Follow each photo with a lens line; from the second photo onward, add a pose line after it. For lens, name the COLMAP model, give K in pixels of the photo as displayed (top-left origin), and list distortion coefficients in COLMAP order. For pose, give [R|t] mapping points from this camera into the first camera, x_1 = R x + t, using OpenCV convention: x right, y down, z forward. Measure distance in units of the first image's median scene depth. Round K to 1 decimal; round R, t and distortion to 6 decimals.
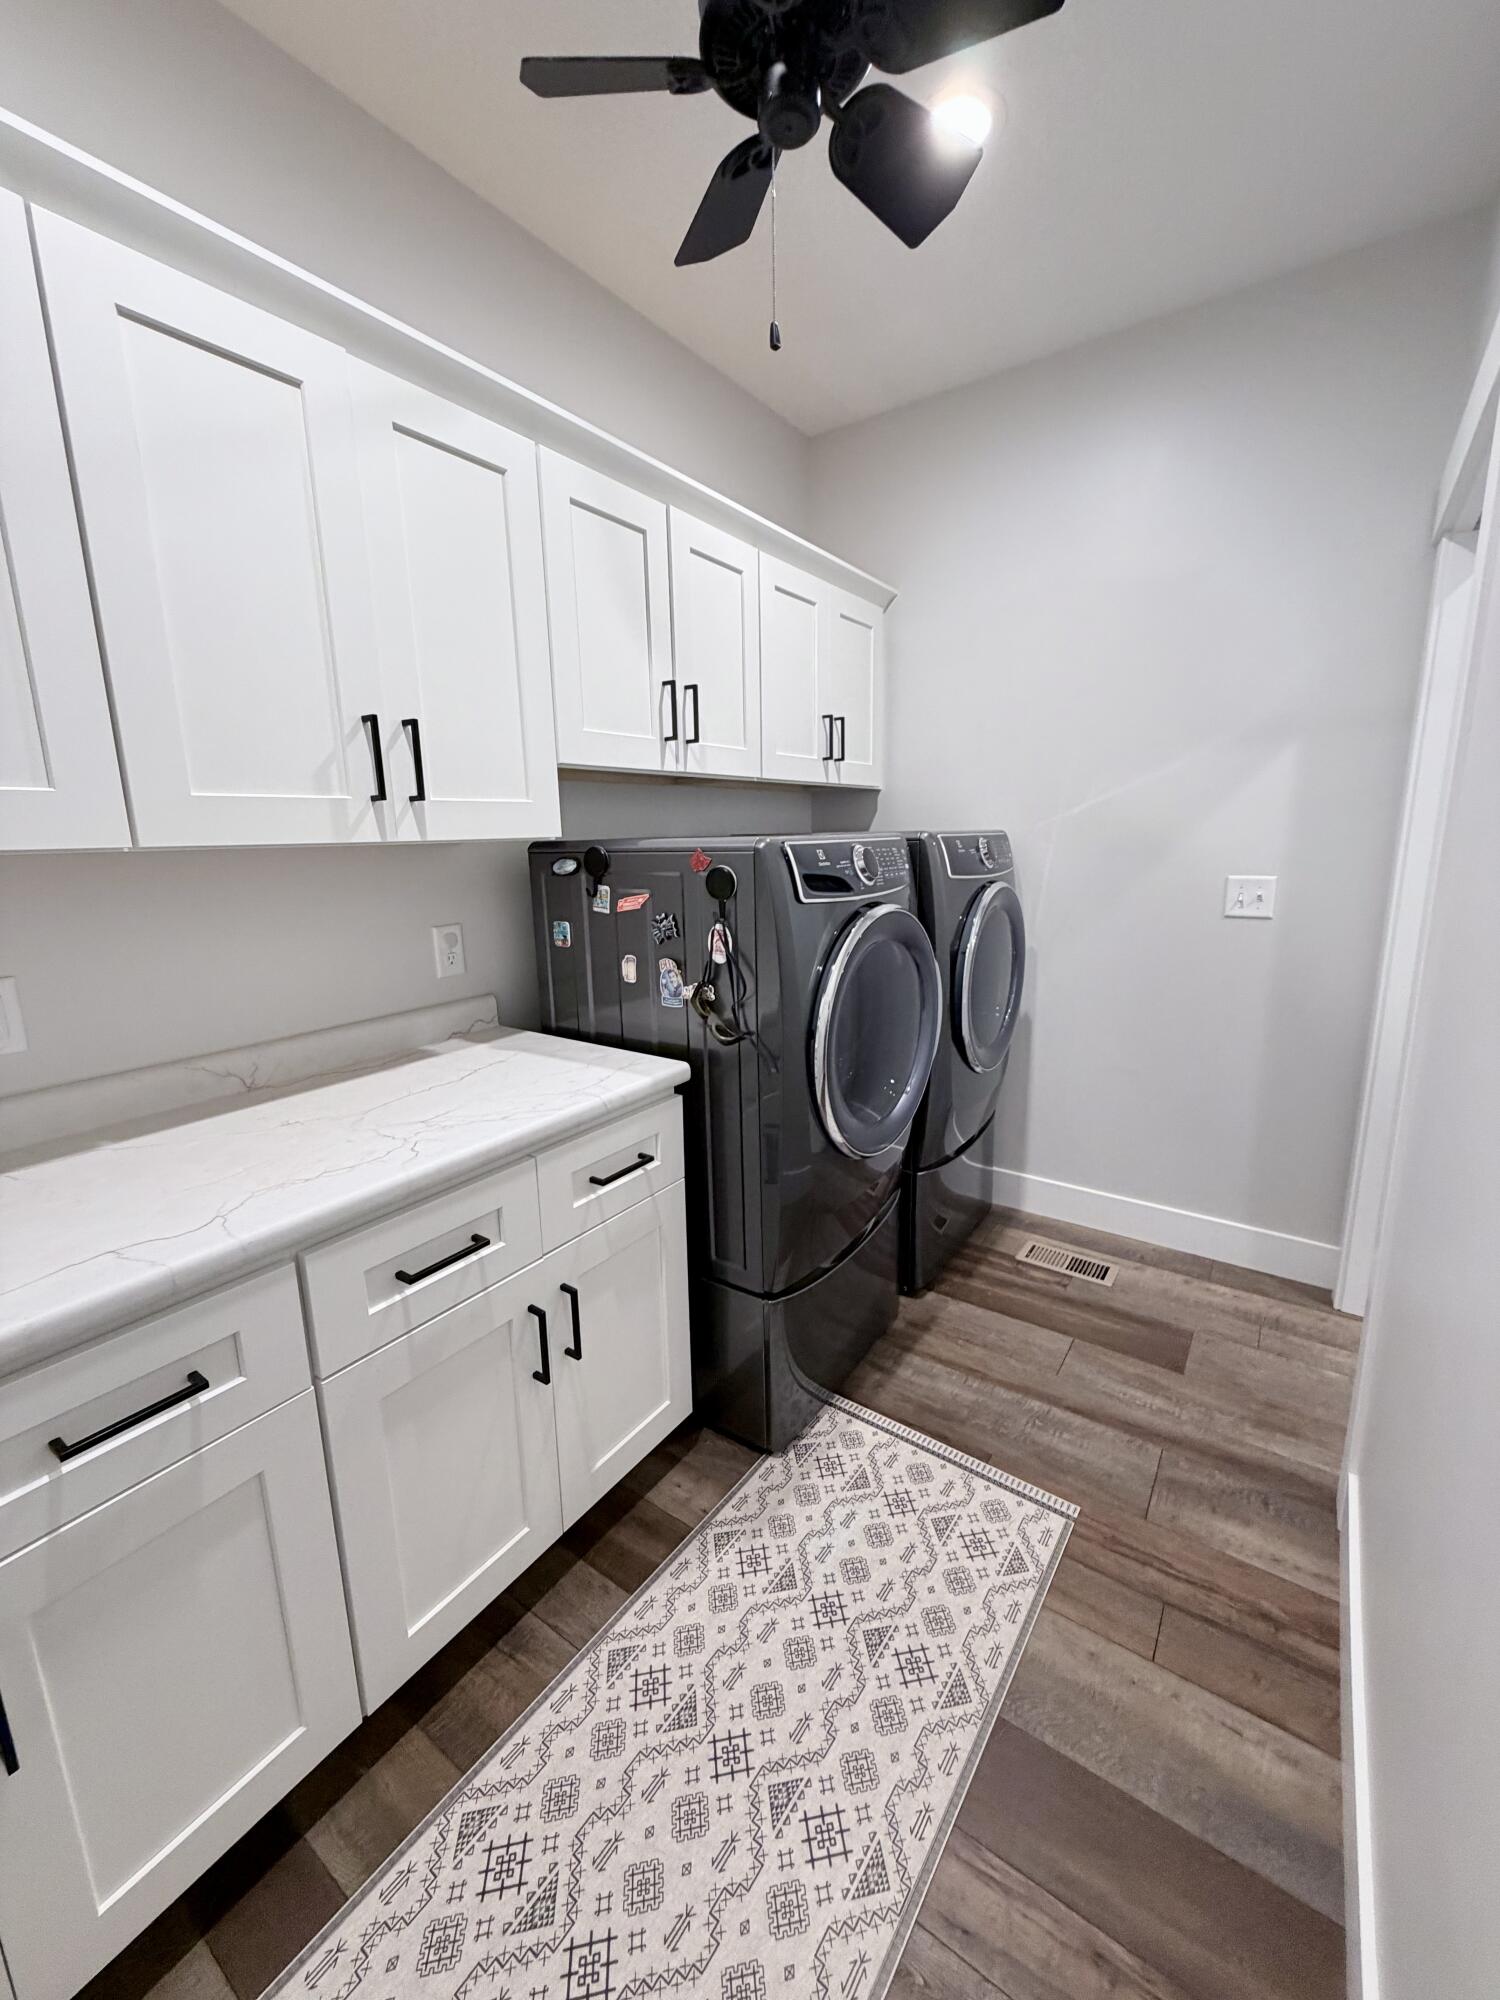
lens RADIAL K [[800.3, 0, 751.8], [0, 800.3, 1006.3], [0, 0, 1]] dist [0.000265, 0.000013]
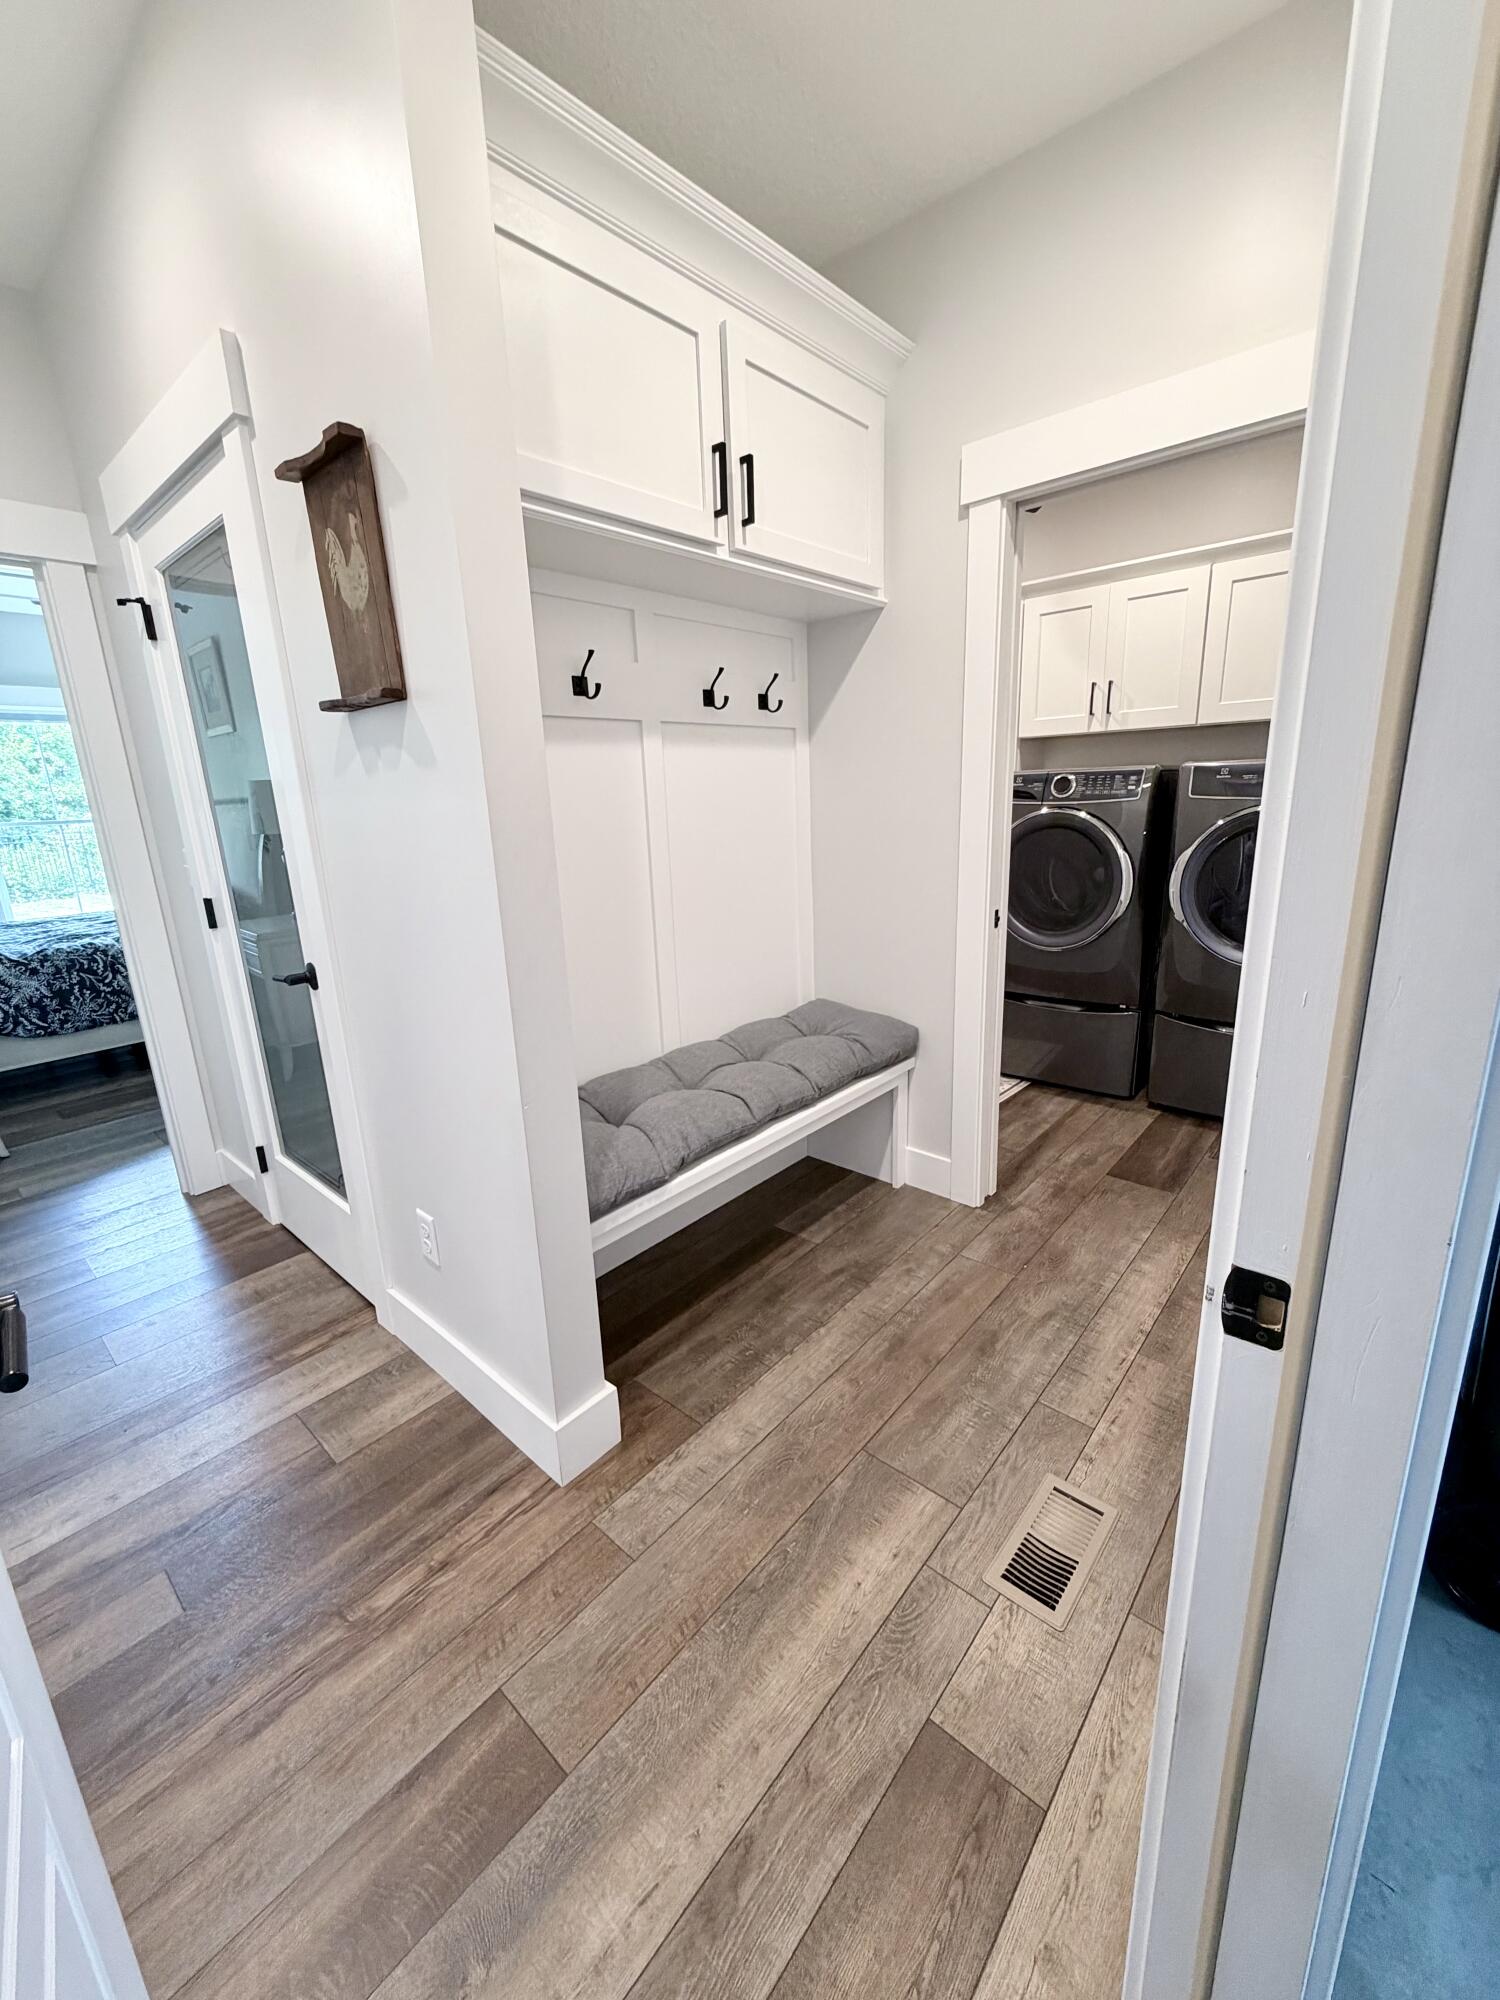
lens RADIAL K [[800.3, 0, 752.4], [0, 800.3, 992.8], [0, 0, 1]] dist [0.000265, 0.000013]
pose [[-0.106995, 0.264519, -0.958427, 1.834013], [-0.183526, 0.942142, 0.280512, -0.096146], [0.977175, 0.205910, -0.052258, 0.436454]]
